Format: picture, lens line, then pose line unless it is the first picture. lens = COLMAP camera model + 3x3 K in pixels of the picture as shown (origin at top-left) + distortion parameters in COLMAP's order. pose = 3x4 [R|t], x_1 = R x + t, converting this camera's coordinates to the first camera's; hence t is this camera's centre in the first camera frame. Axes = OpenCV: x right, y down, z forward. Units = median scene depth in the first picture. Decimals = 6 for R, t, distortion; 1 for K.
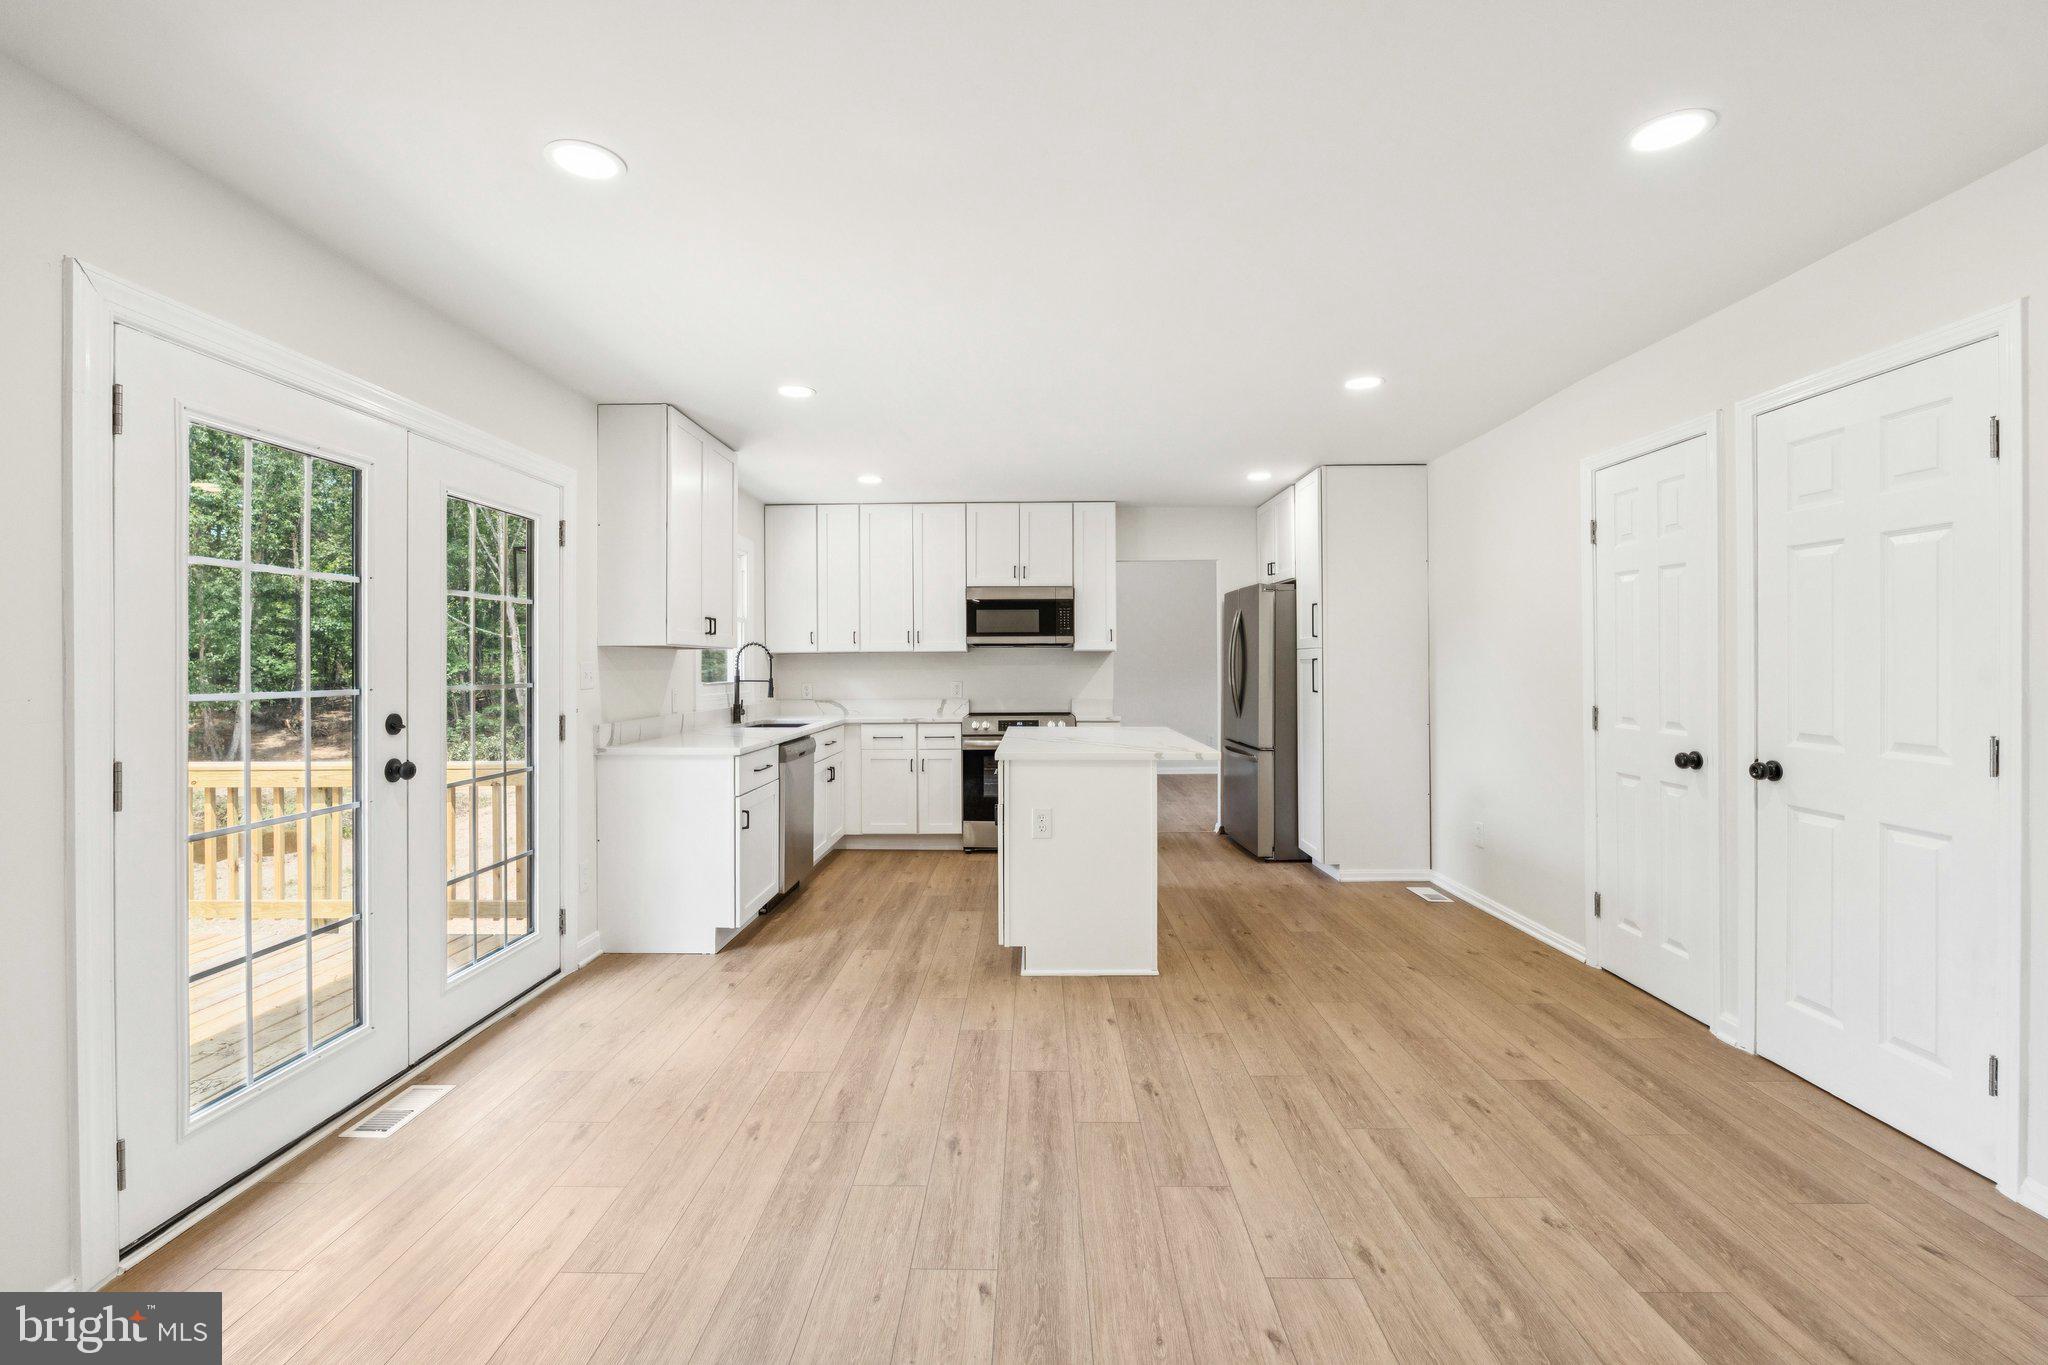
lens RADIAL K [[903.4, 0, 1016.9], [0, 903.4, 660.3], [0, 0, 1]] dist [0.000820, -0.000089]
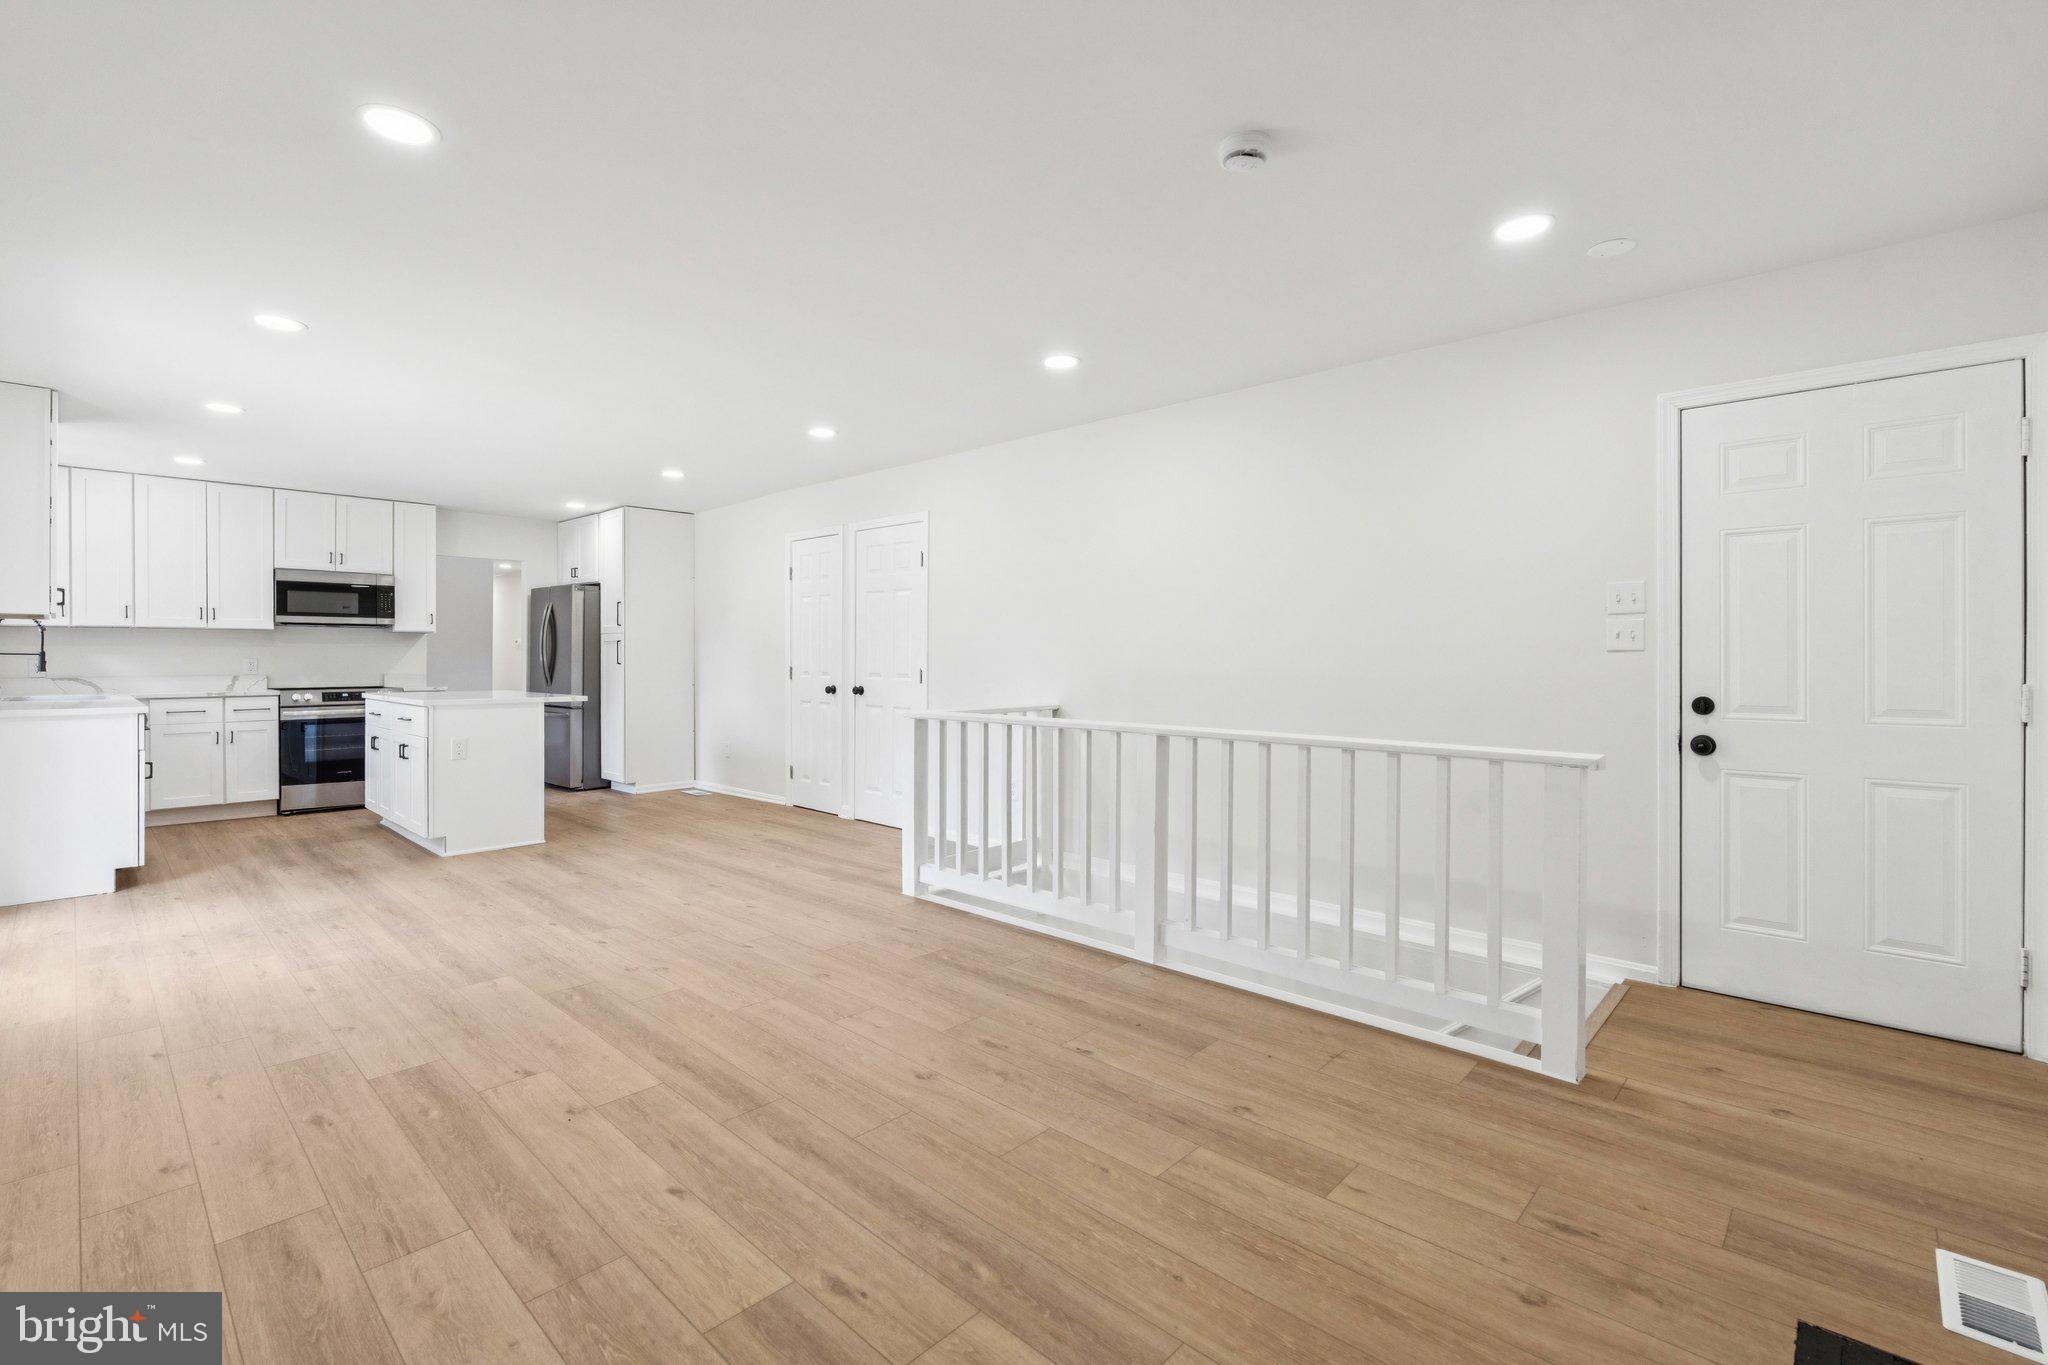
lens RADIAL K [[903.4, 0, 1016.9], [0, 903.4, 660.3], [0, 0, 1]] dist [0.000820, -0.000089]
pose [[0.679602, 0.001777, 0.733579, -0.253539], [-0.008186, 0.999953, 0.005162, 0.014686], [-0.733536, -0.009513, 0.679584, -0.375355]]
